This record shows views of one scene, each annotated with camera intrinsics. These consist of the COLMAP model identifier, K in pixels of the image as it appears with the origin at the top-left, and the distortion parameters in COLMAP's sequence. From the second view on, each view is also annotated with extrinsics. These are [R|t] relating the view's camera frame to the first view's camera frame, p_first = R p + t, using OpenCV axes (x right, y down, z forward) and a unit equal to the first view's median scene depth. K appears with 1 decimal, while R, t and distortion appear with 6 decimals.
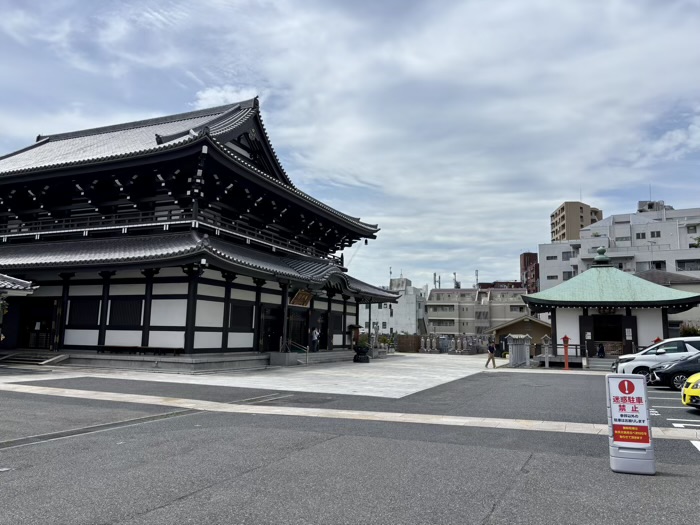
lens RADIAL K [[518.0, 0, 354.1], [0, 518.0, 261.0], [0, 0, 1]] dist [0.050048, -0.056669]
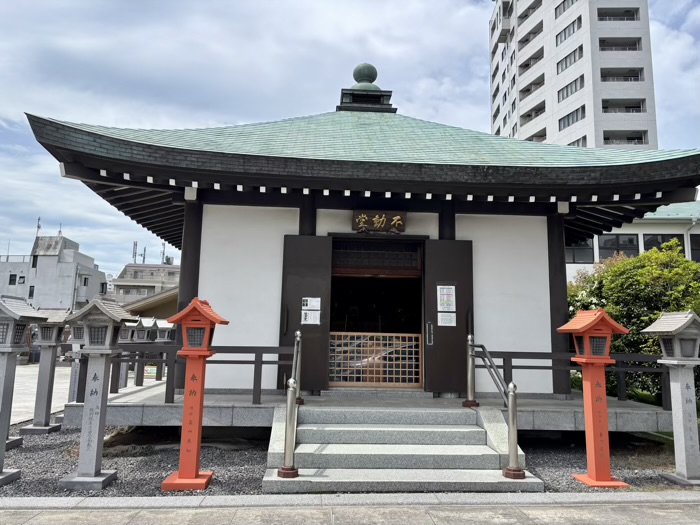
lens RADIAL K [[518.0, 0, 351.1], [0, 518.0, 263.2], [0, 0, 1]] dist [0.050048, -0.056669]
pose [[0.895786, 0.057720, 0.440723, 0.347450], [-0.062837, 0.998019, -0.002988, 0.117440], [-0.440022, -0.025017, 0.897638, 0.751385]]
